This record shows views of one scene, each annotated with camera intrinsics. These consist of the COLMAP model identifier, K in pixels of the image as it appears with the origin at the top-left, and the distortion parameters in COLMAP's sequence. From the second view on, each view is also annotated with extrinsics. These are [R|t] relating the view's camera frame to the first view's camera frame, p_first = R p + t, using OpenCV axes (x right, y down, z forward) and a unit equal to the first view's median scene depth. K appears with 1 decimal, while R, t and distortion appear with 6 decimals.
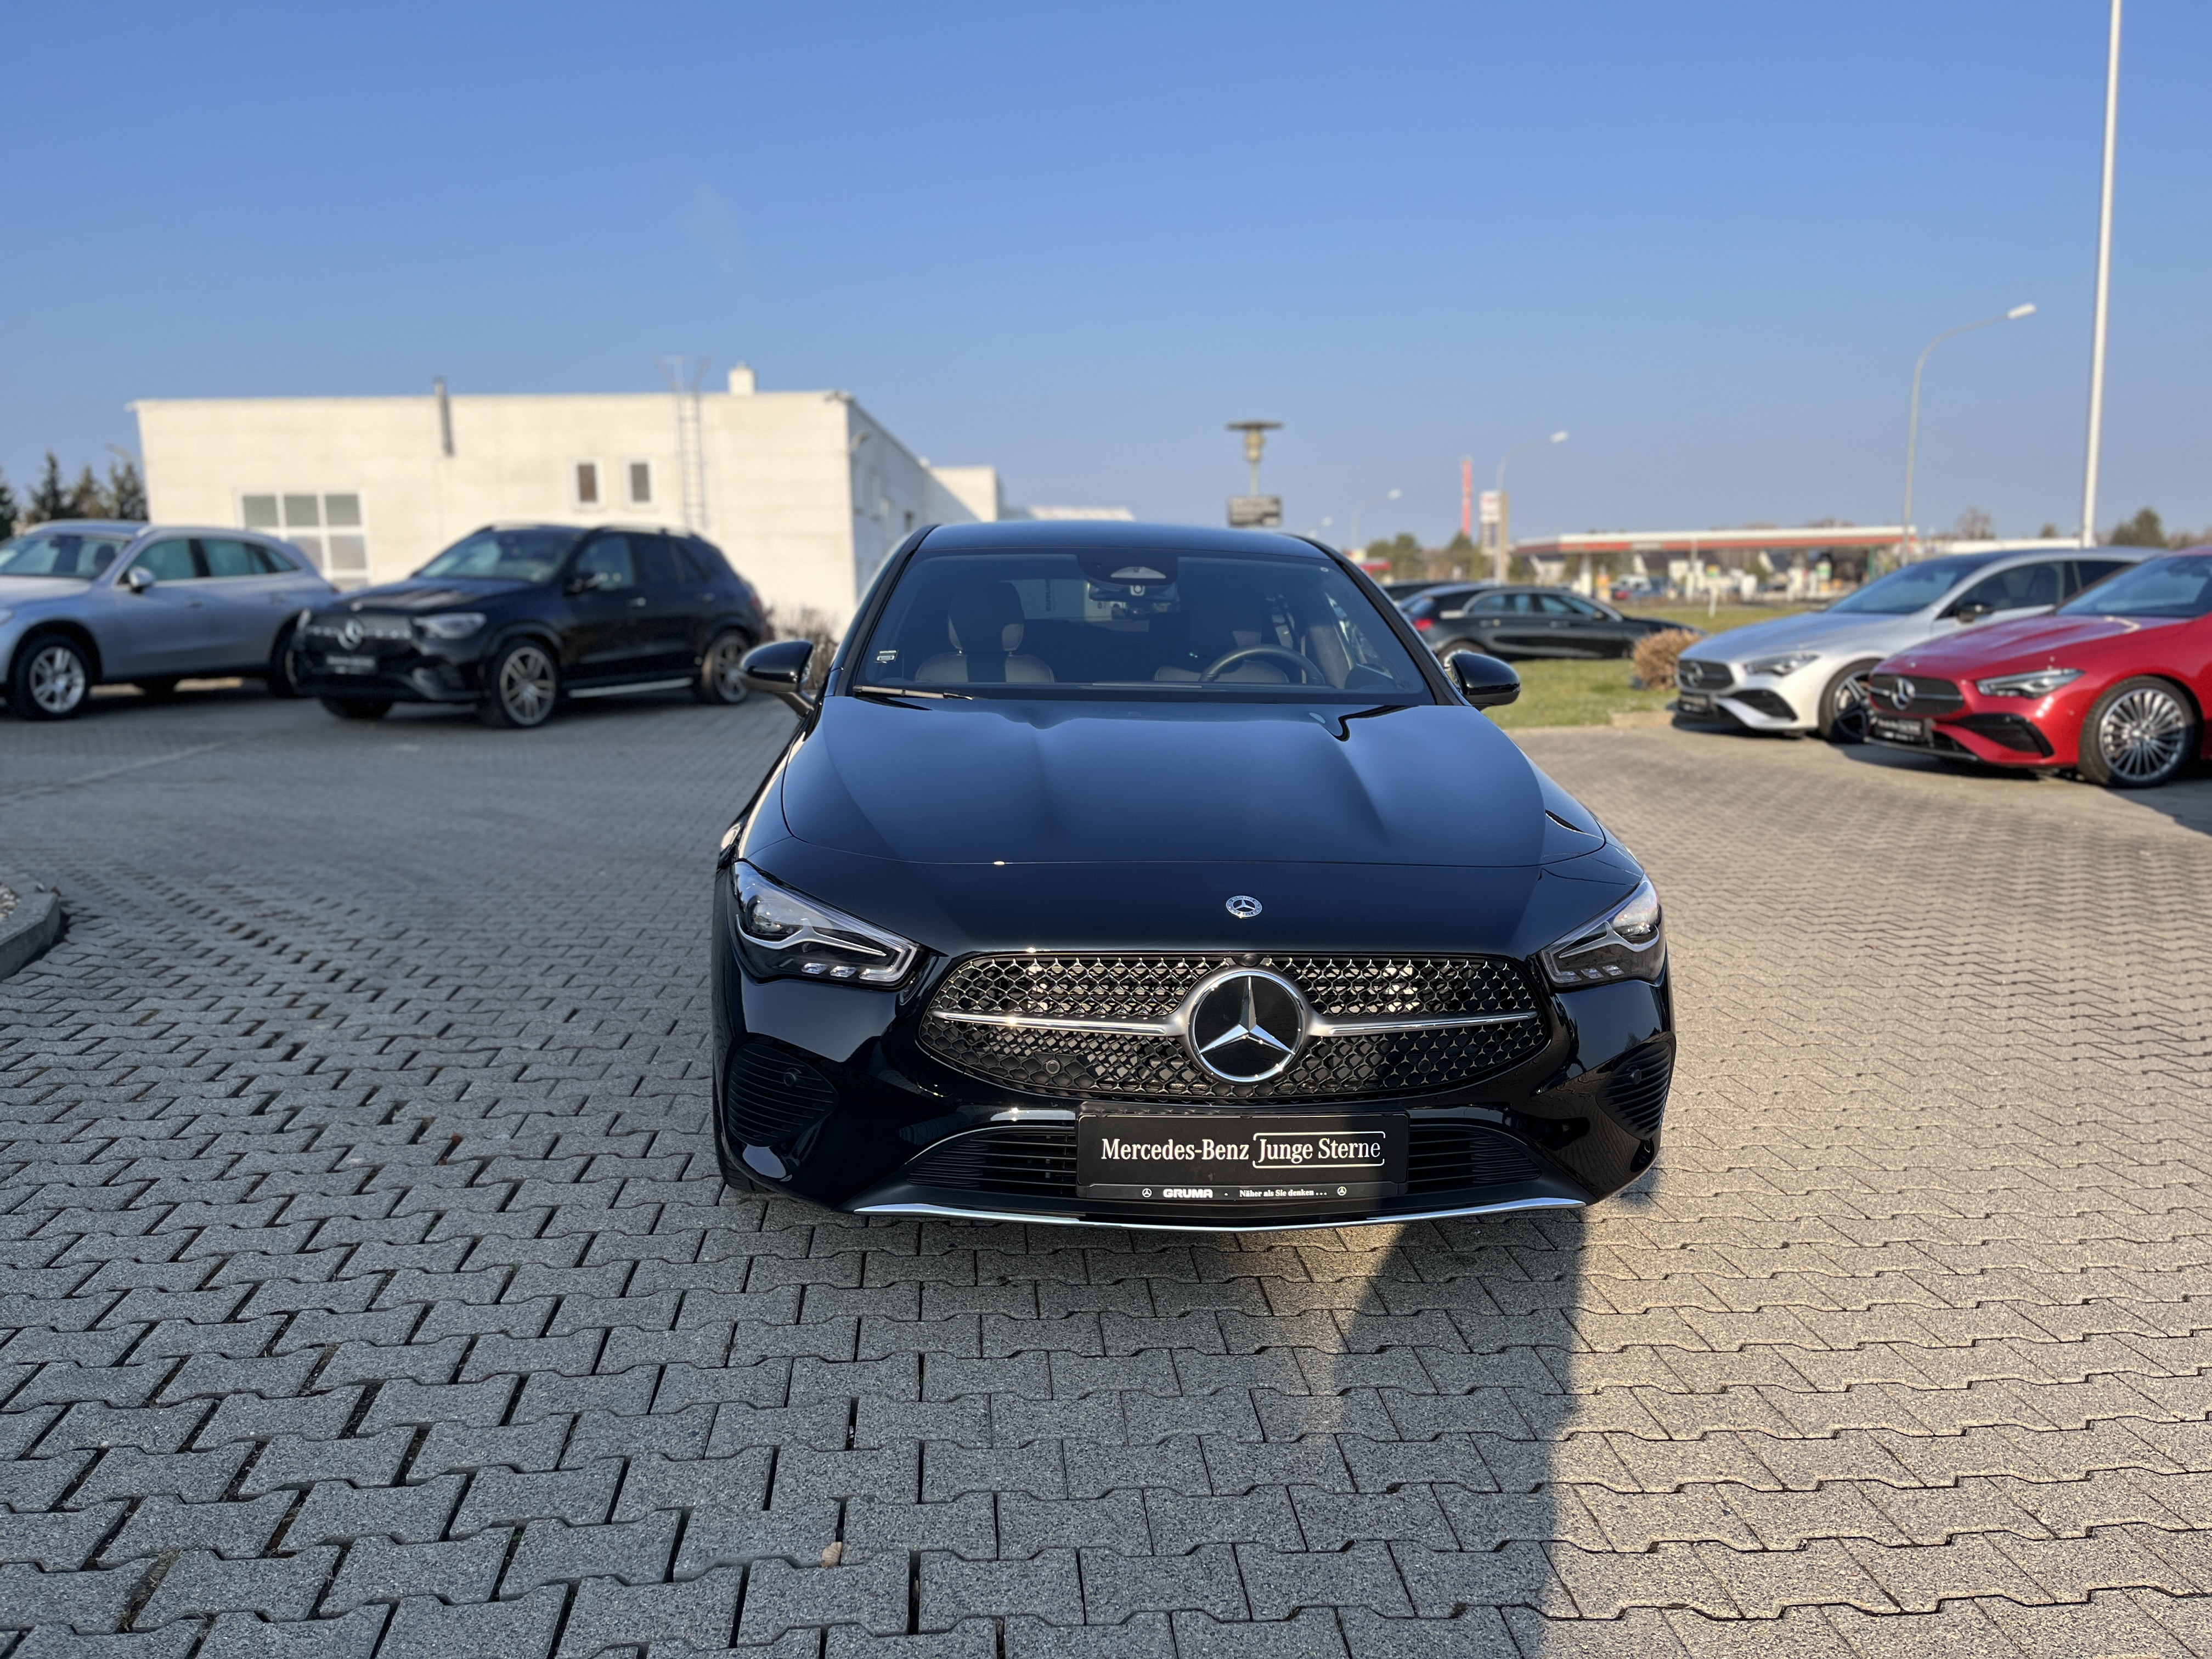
lens RADIAL K [[1664.4, 0, 1106.0], [0, 1664.4, 829.5], [0, 0, 1]] dist [0.084897, -0.100255]
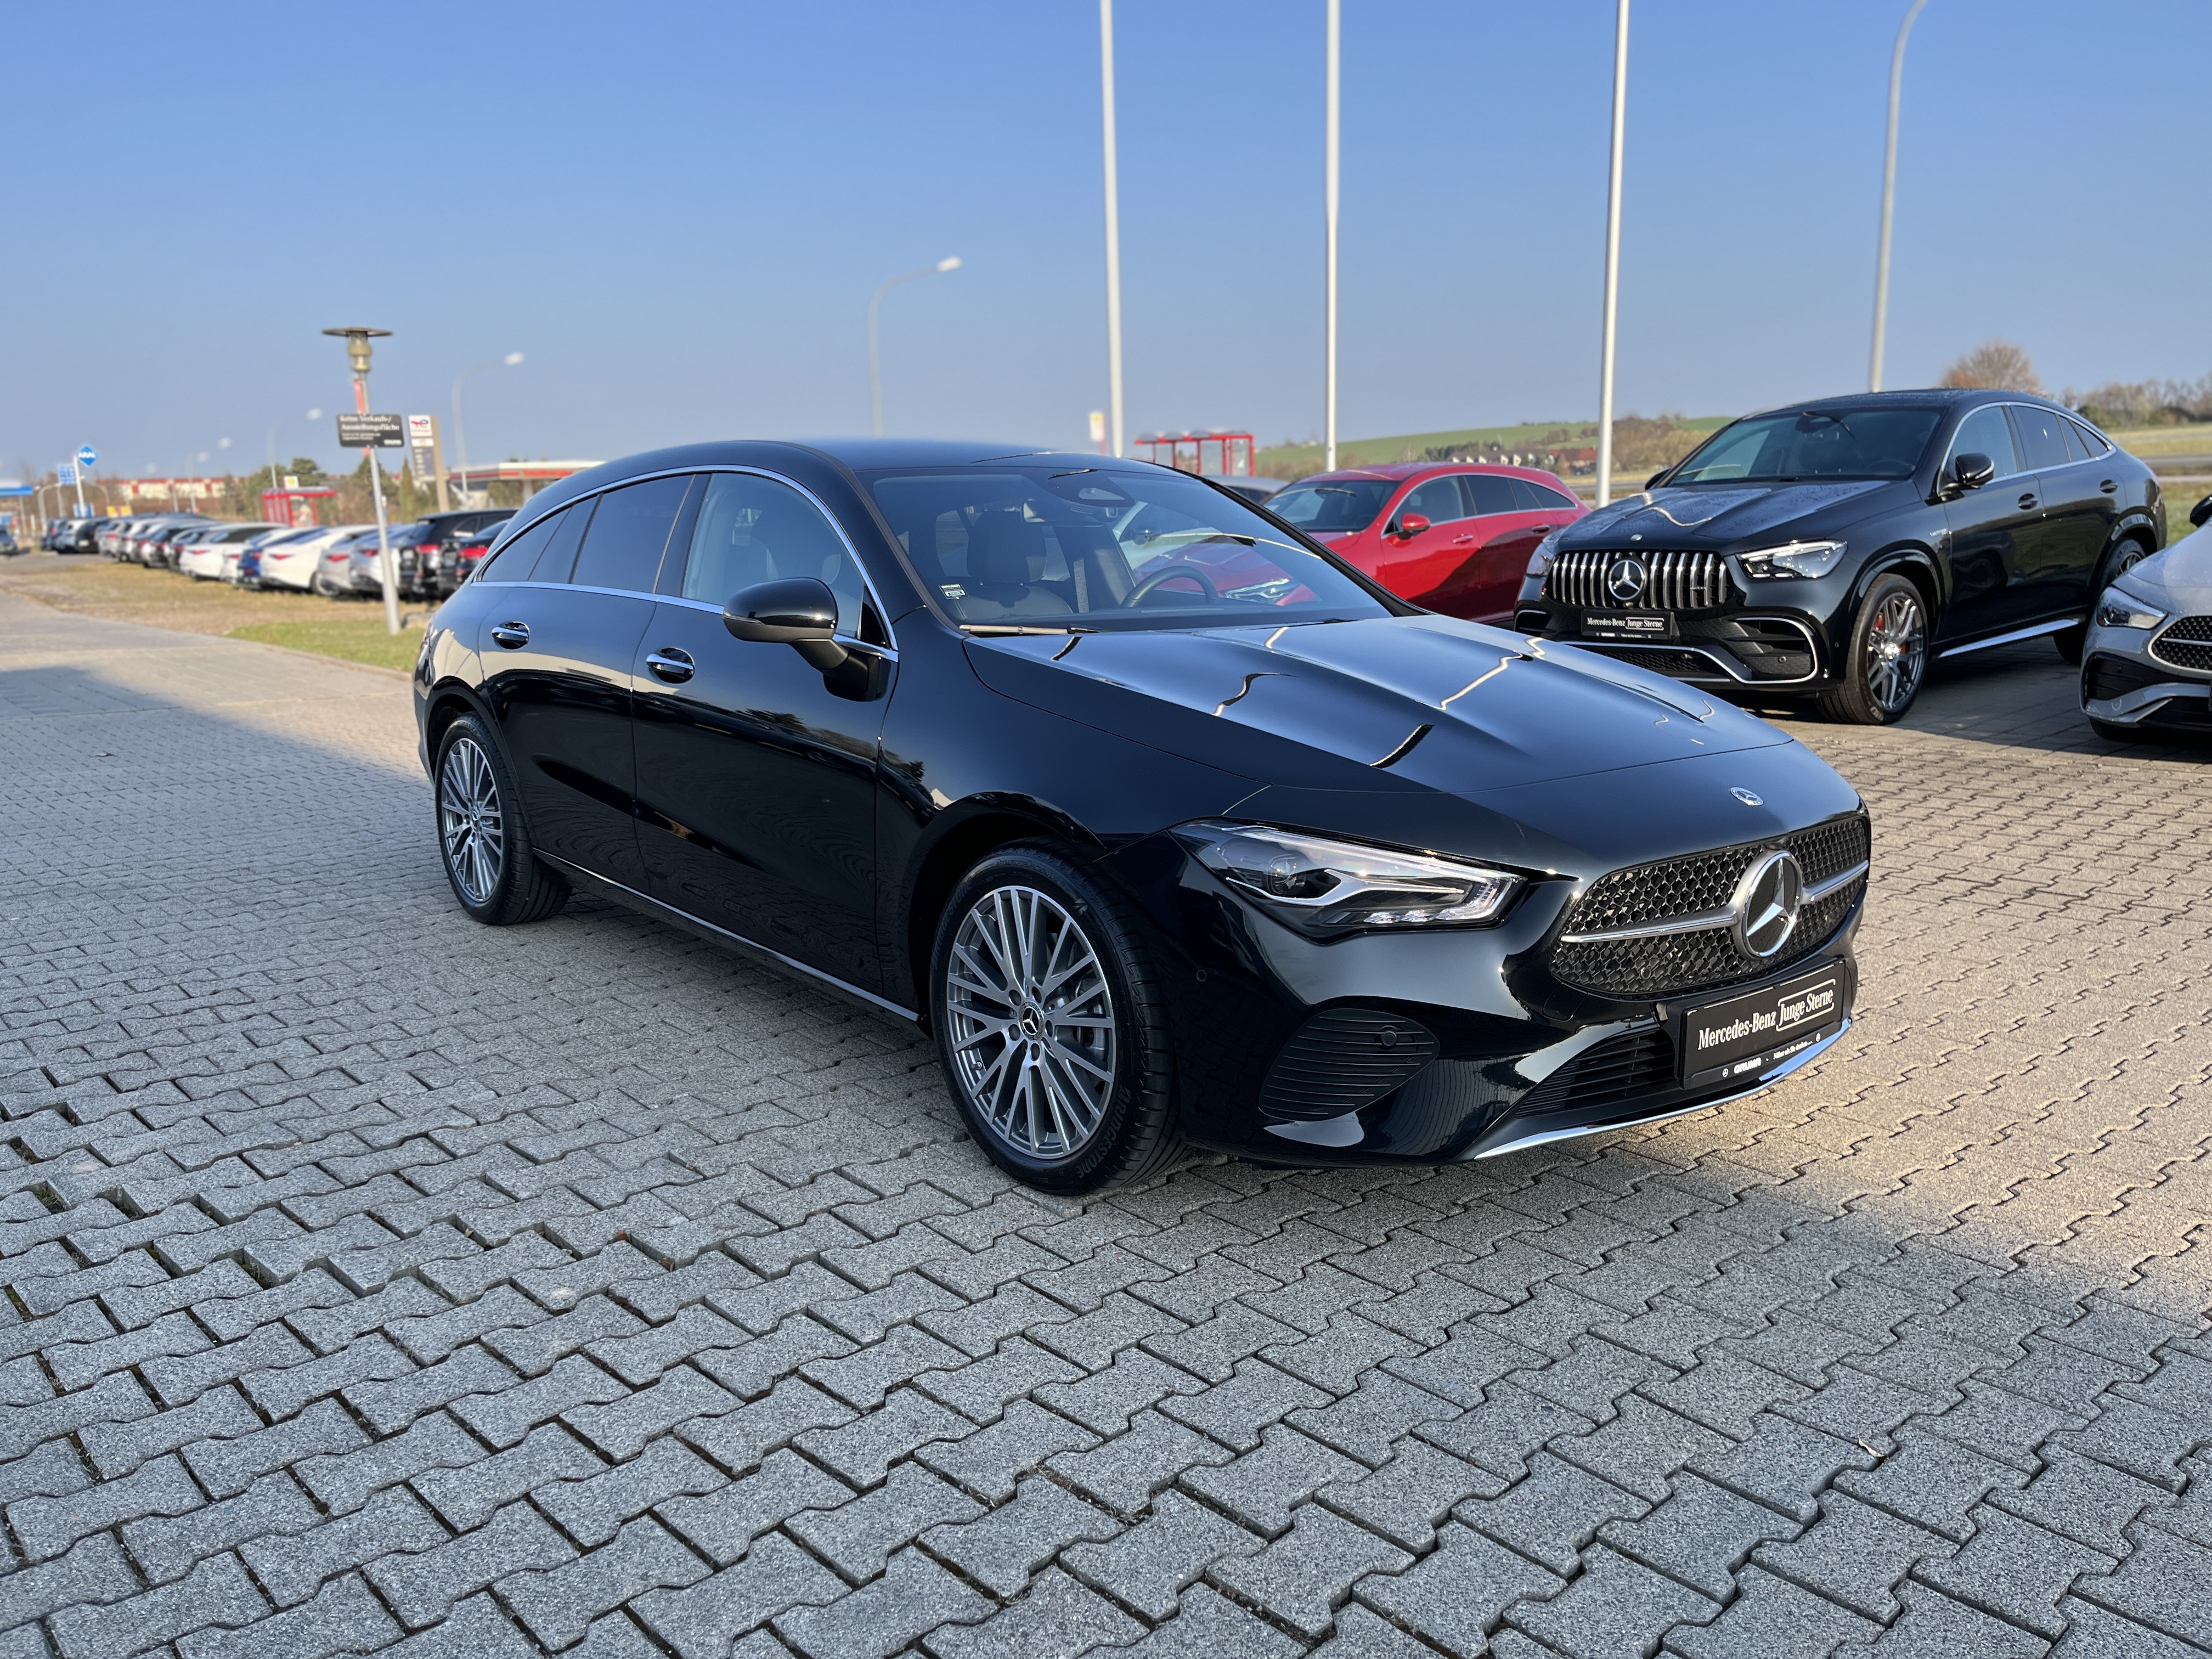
lens RADIAL K [[1664.4, 0, 1106.0], [0, 1664.4, 829.5], [0, 0, 1]] dist [0.084897, -0.100255]
pose [[0.821041, -0.122266, 0.557622, -0.657839], [0.099271, 0.992492, 0.071449, -0.038522], [-0.562171, -0.003307, 0.827014, 0.254807]]
